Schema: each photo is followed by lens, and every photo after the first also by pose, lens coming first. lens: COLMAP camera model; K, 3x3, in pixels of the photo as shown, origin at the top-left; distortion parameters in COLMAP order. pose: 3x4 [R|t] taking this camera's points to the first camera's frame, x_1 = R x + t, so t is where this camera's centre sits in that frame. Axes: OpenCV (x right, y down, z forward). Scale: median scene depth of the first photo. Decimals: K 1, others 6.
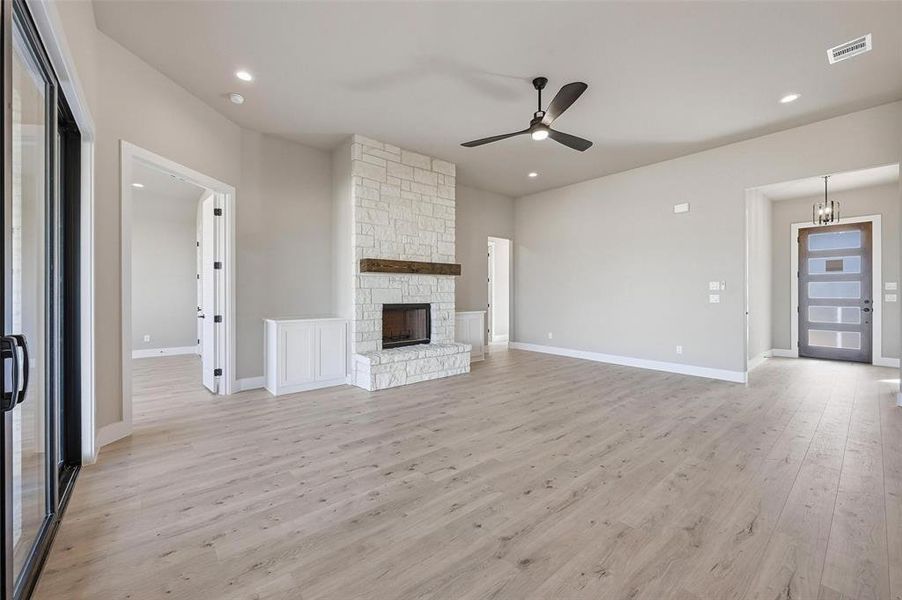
lens RADIAL K [[359.2, 0, 451.4], [0, 359.2, 291.7], [0, 0, 1]] dist [-0.008737, -0.000092]
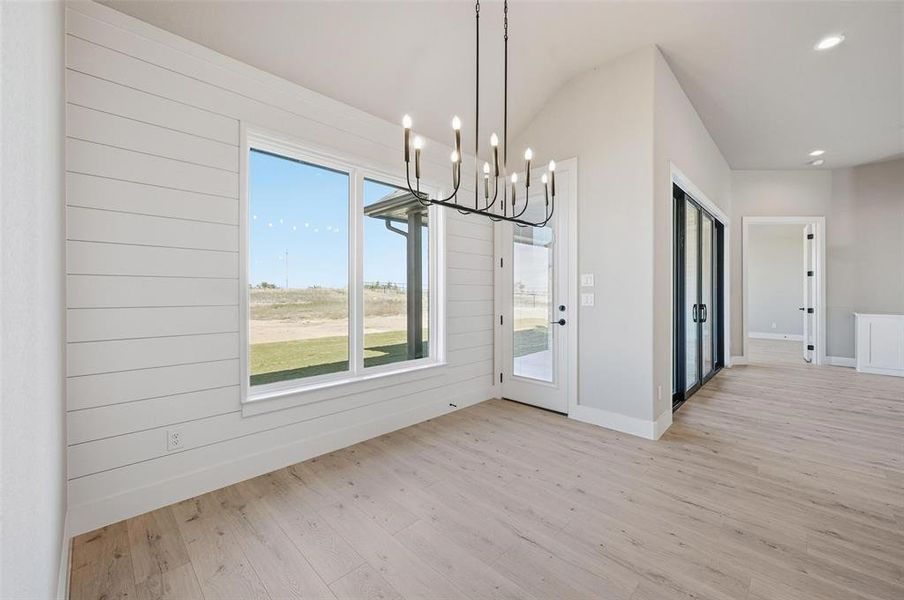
lens RADIAL K [[359.9, 0, 455.8], [0, 359.9, 294.4], [0, 0, 1]] dist [0.002714, -0.000078]
pose [[0.095883, 0.005119, -0.995379, 0.662890], [-0.000435, 0.999987, 0.005101, 0.003801], [0.995393, -0.000056, 0.095884, -0.567831]]
